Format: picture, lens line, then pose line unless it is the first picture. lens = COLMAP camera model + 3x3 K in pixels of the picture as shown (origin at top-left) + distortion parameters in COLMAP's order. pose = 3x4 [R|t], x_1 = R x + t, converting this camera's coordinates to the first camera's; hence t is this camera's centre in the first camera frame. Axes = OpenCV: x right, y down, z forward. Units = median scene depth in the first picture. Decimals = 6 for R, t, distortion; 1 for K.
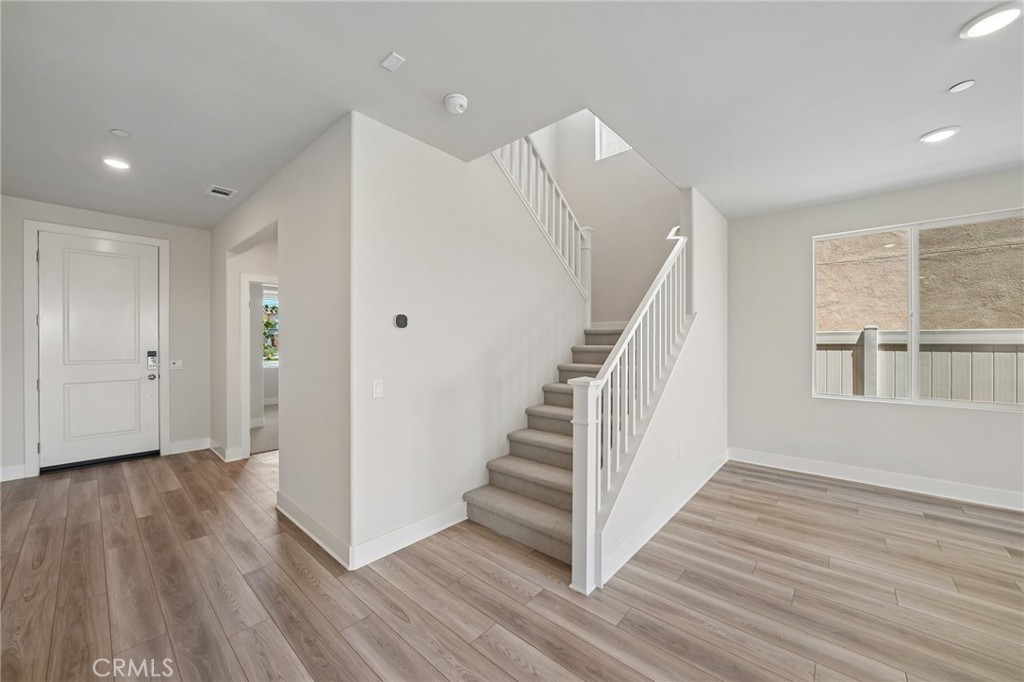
lens RADIAL K [[378.7, 0, 512.0], [0, 378.7, 341.0], [0, 0, 1]] dist [-0.001346, -0.003844]
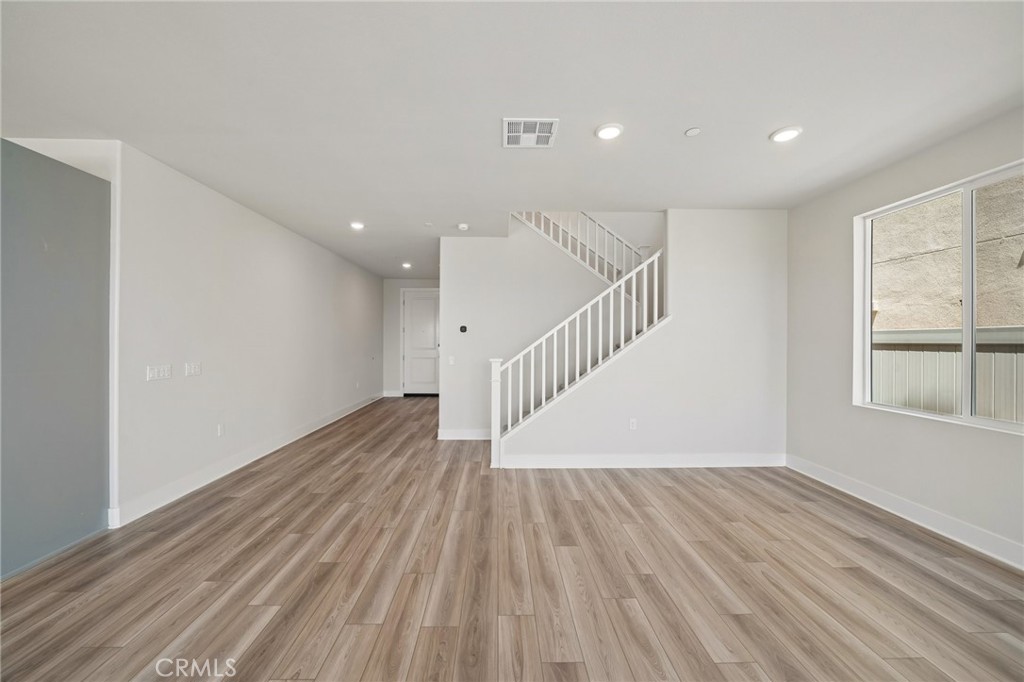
lens RADIAL K [[378.7, 0, 512.0], [0, 378.7, 341.0], [0, 0, 1]] dist [-0.001346, -0.003844]
pose [[0.691744, 0.002552, -0.722138, 1.128521], [-0.003851, 0.999993, -0.000154, 0.010341], [0.722132, 0.002887, 0.691749, -0.186797]]
